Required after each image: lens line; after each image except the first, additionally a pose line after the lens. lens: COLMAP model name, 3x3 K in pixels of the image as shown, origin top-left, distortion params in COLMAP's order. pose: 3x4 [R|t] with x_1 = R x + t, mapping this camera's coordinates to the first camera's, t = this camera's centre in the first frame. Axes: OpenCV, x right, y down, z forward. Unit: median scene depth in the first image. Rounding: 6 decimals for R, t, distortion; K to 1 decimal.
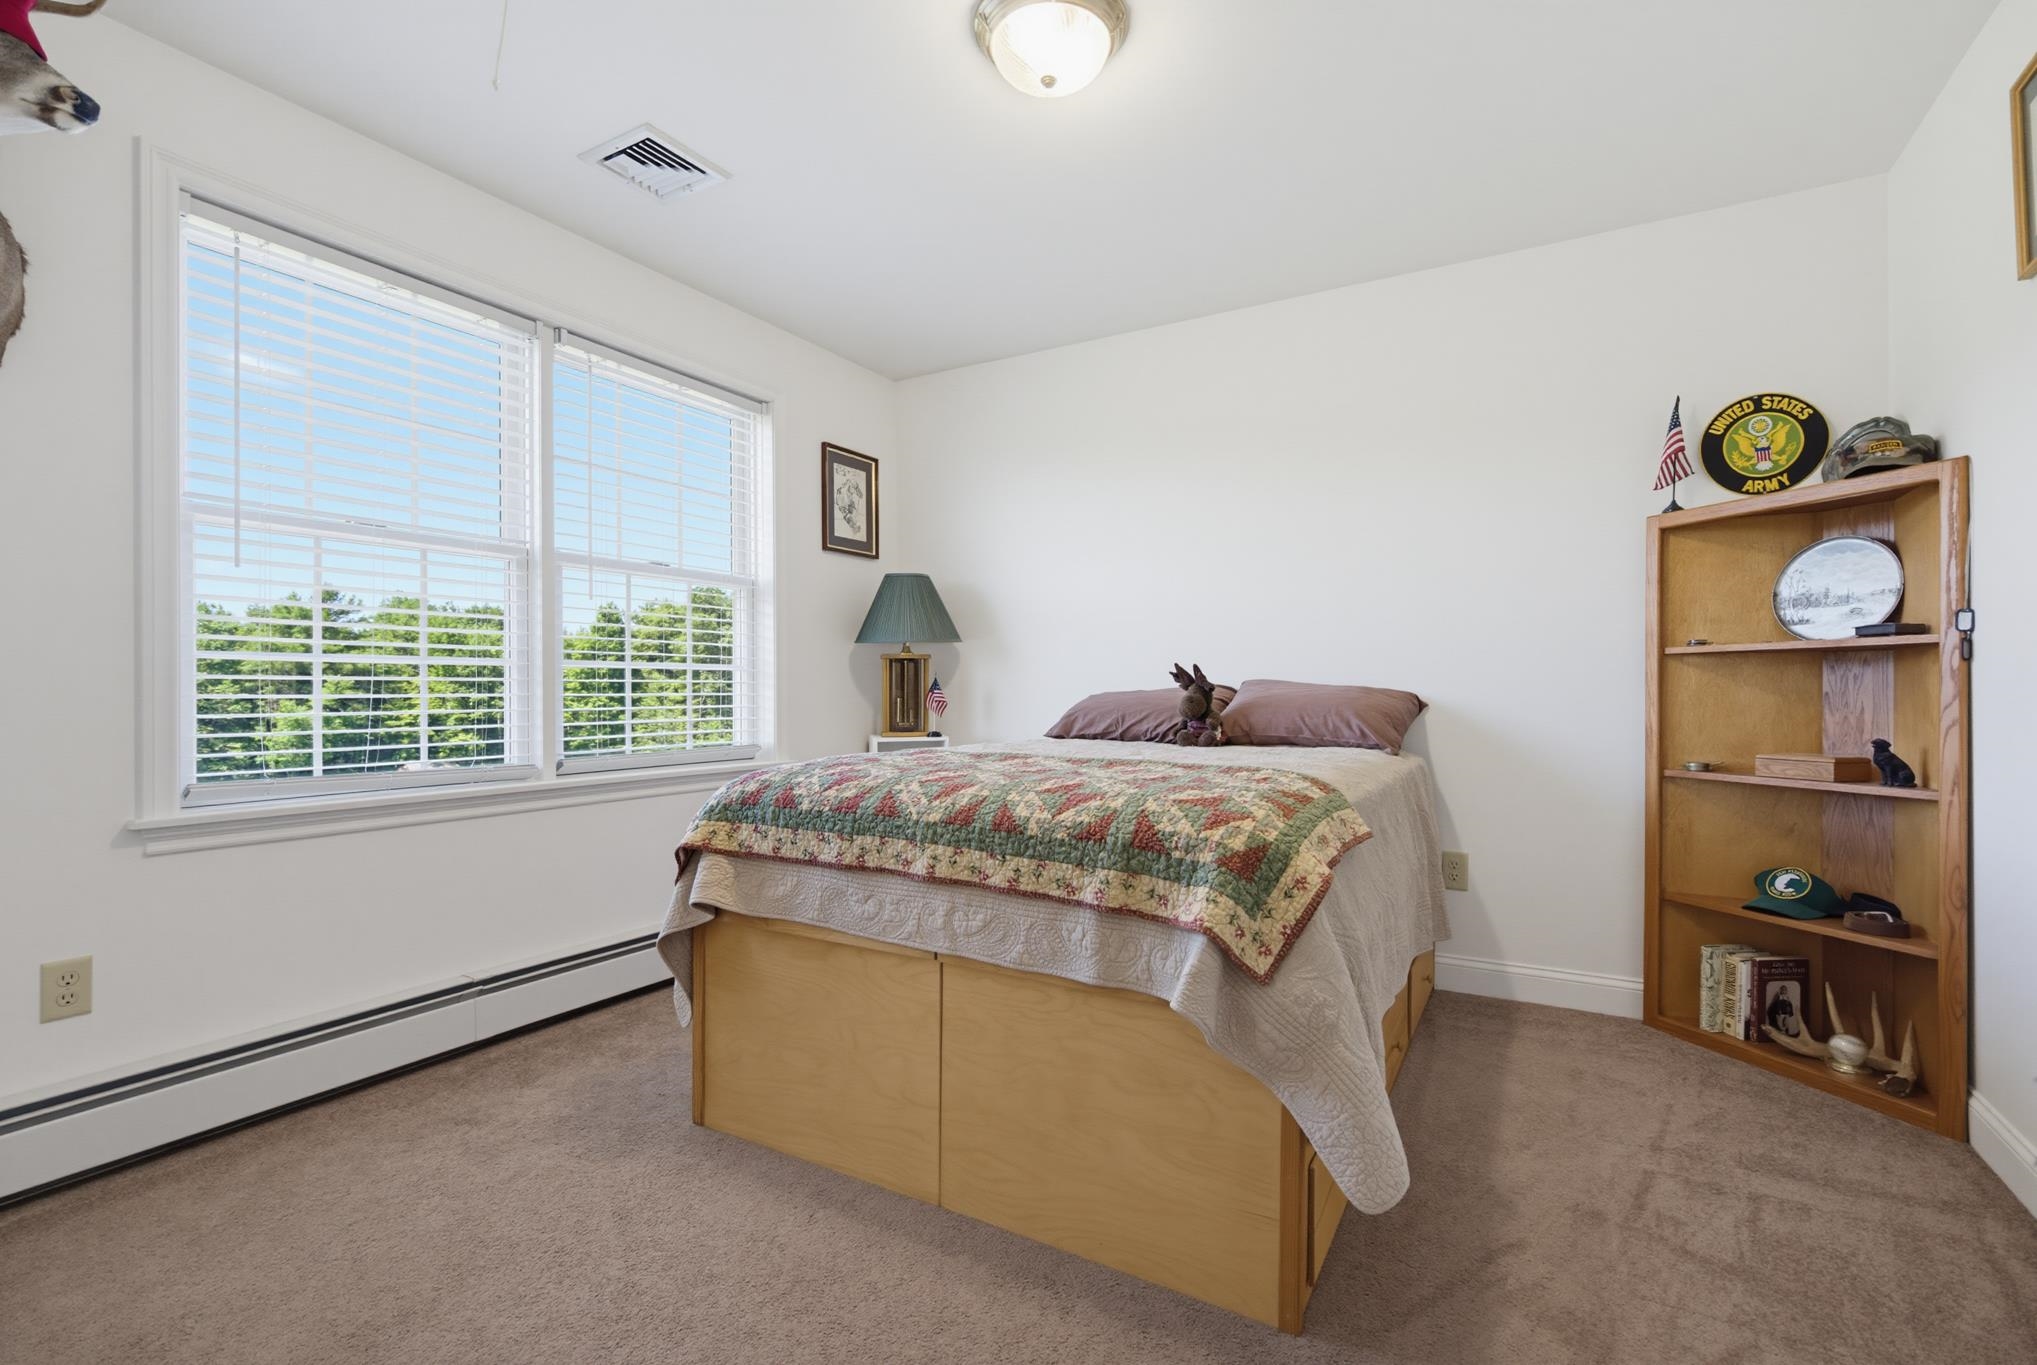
lens RADIAL K [[958.2, 0, 1017.0], [0, 958.2, 681.8], [0, 0, 1]] dist [0.000205, 0.000218]
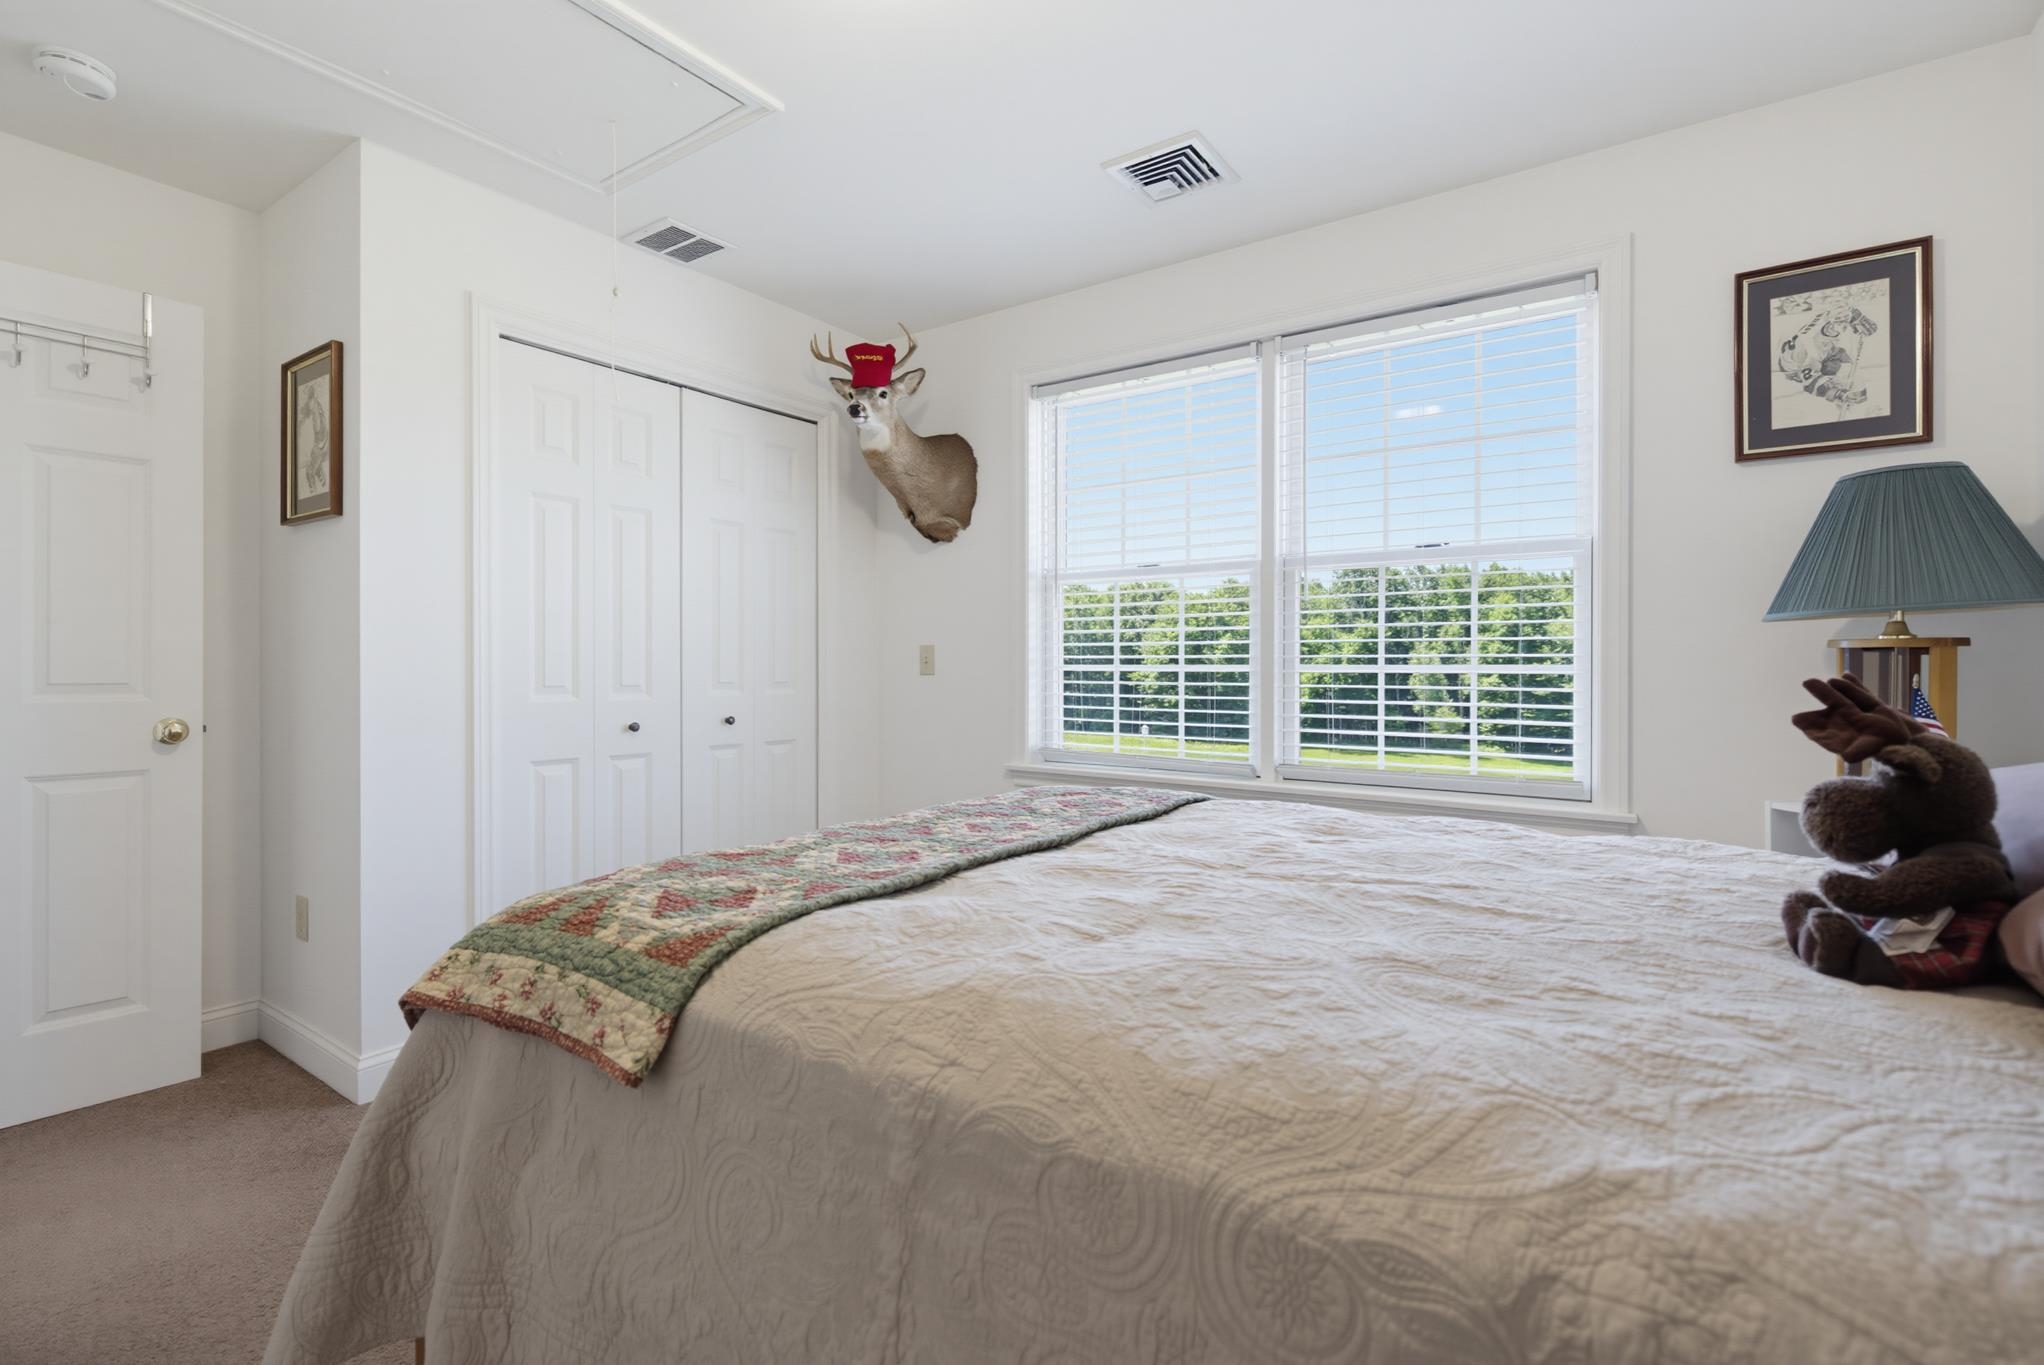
lens RADIAL K [[961.5, 0, 1021.7], [0, 961.5, 679.6], [0, 0, 1]] dist [0.000205, 0.000218]
pose [[-0.120082, -0.008332, -0.992729, 0.416360], [-0.013654, 0.999884, -0.006740, 0.002271], [0.992670, 0.012745, -0.120182, 0.640609]]
